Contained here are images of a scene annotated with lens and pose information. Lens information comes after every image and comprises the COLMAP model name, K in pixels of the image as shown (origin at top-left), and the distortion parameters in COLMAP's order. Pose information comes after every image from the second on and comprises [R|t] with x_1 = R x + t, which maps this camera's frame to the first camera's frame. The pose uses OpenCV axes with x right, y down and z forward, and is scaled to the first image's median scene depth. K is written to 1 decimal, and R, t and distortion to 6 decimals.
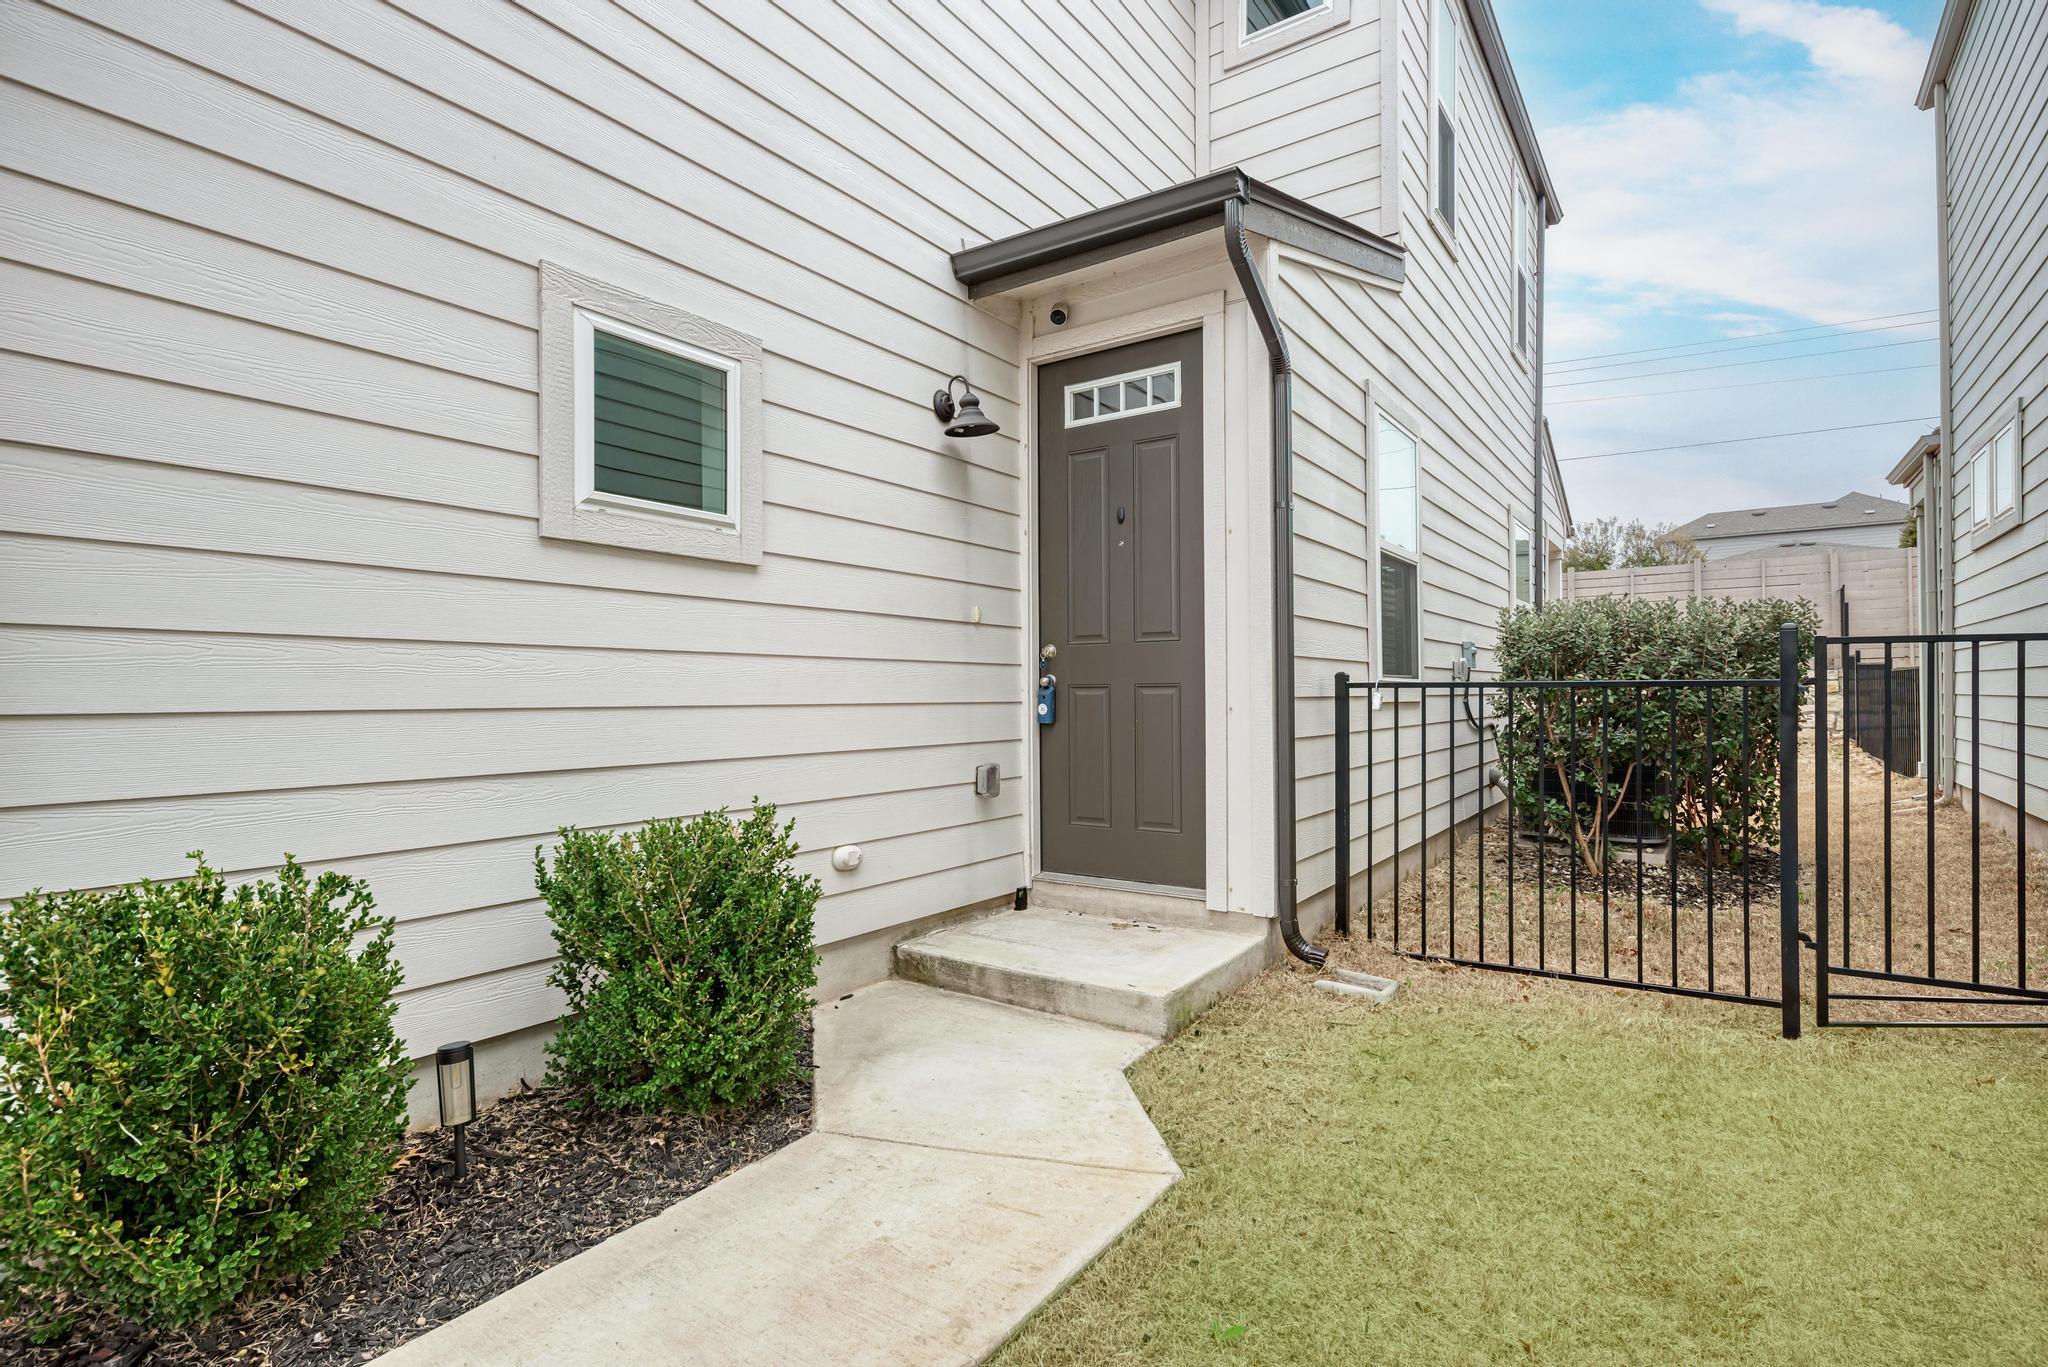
lens RADIAL K [[1014.7, 0, 1024.0], [0, 1014.7, 683.5], [0, 0, 1]] dist [0.000829, -0.000073]
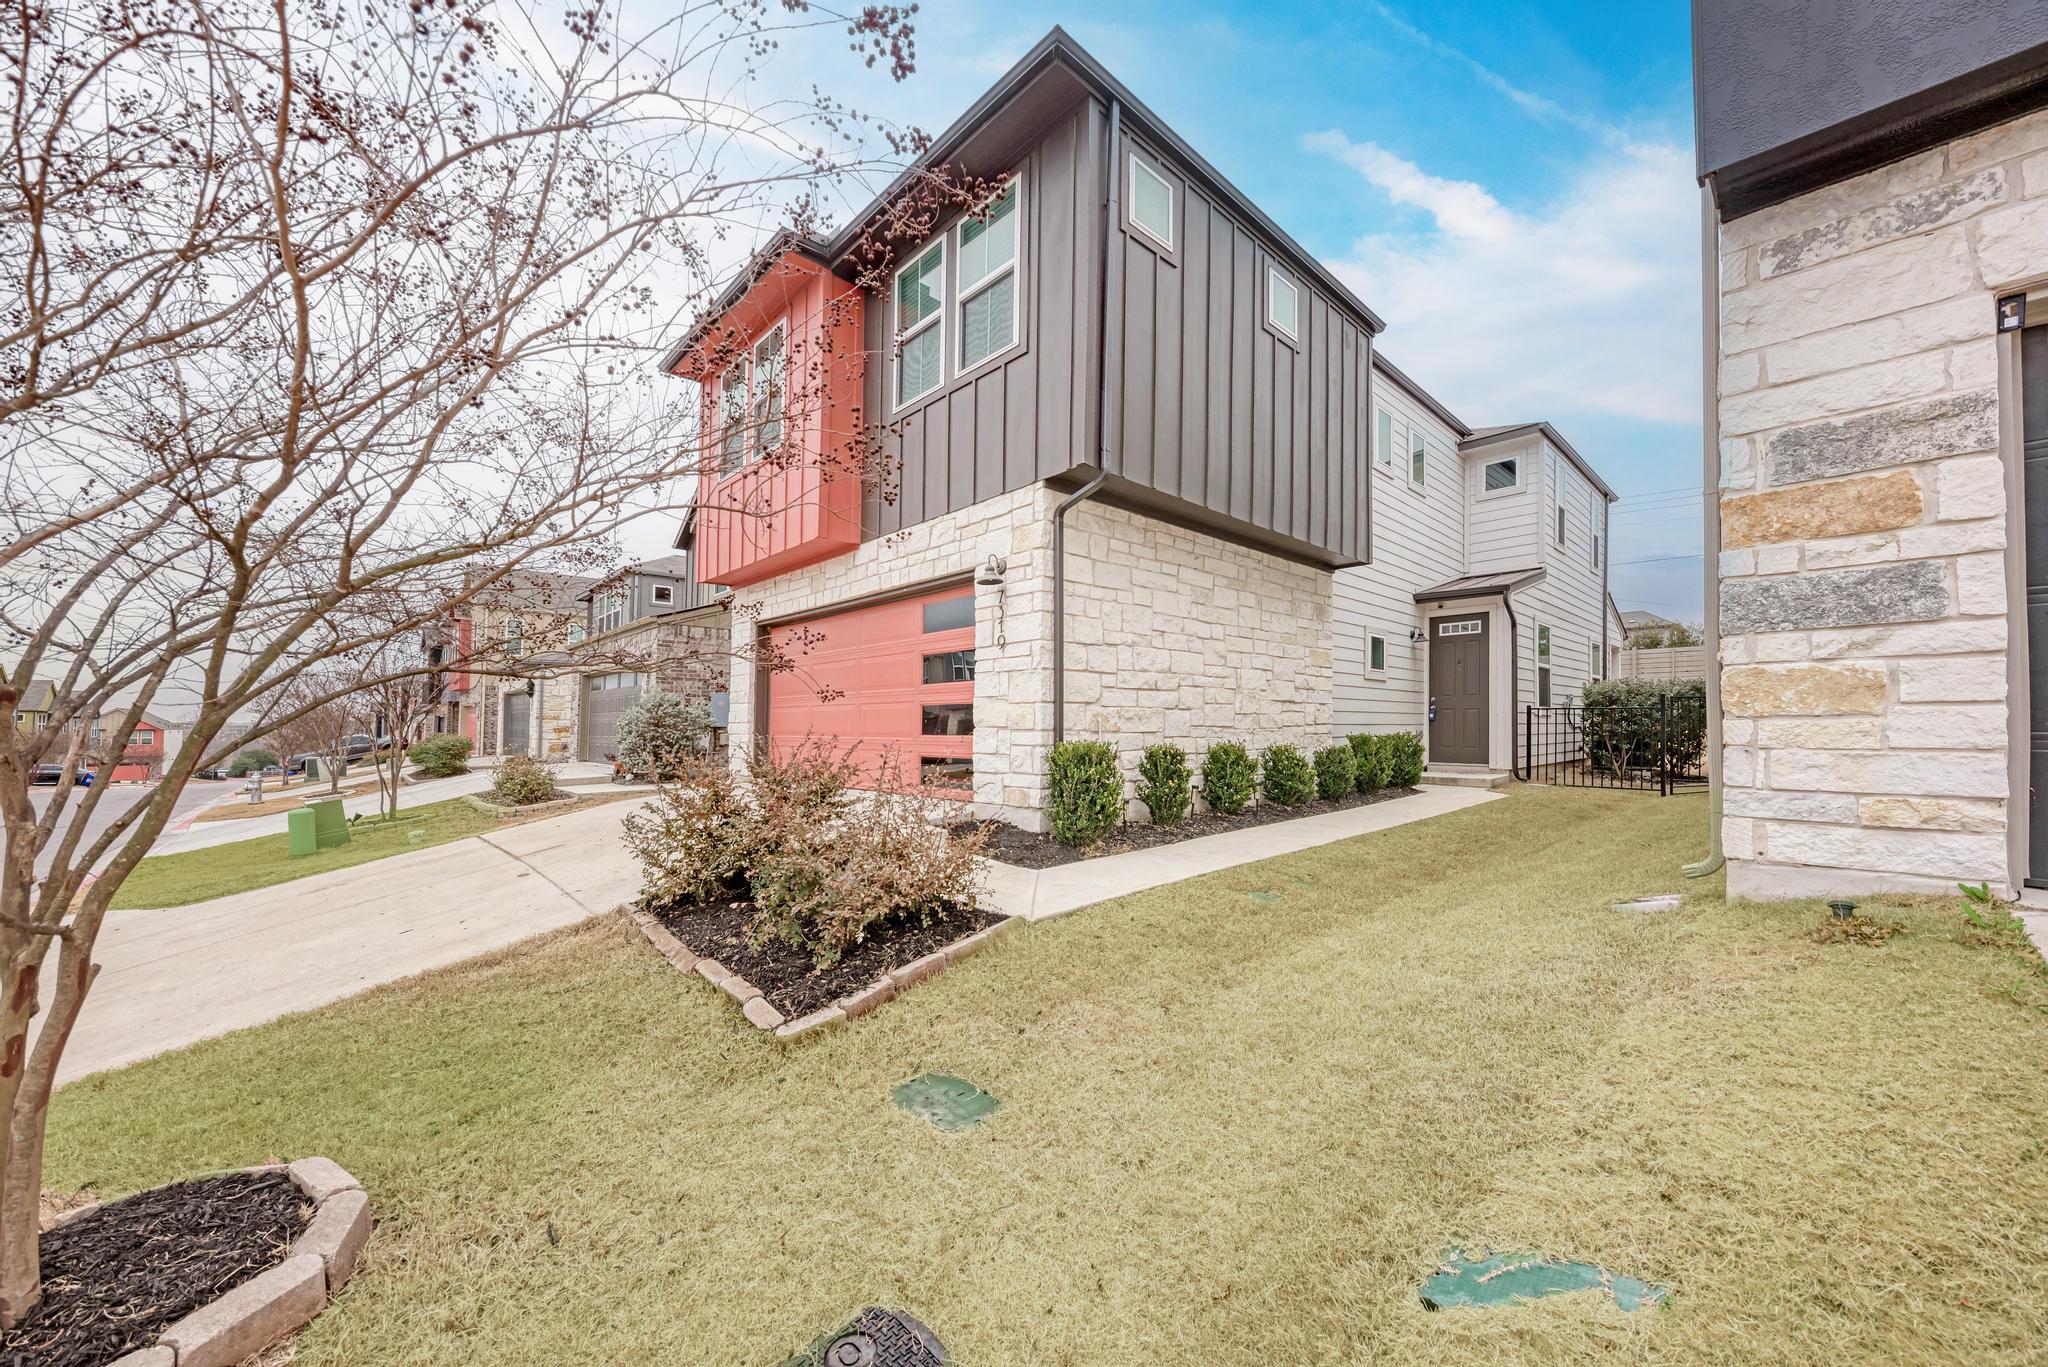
lens RADIAL K [[738.2, 0, 1017.3], [0, 738.2, 709.9], [0, 0, 1]] dist [0.000958, -0.000001]
pose [[0.974325, 0.003641, -0.225119, -0.755286], [-0.004657, 0.999981, -0.003982, 0.020172], [0.225100, 0.004928, 0.974323, -1.702244]]
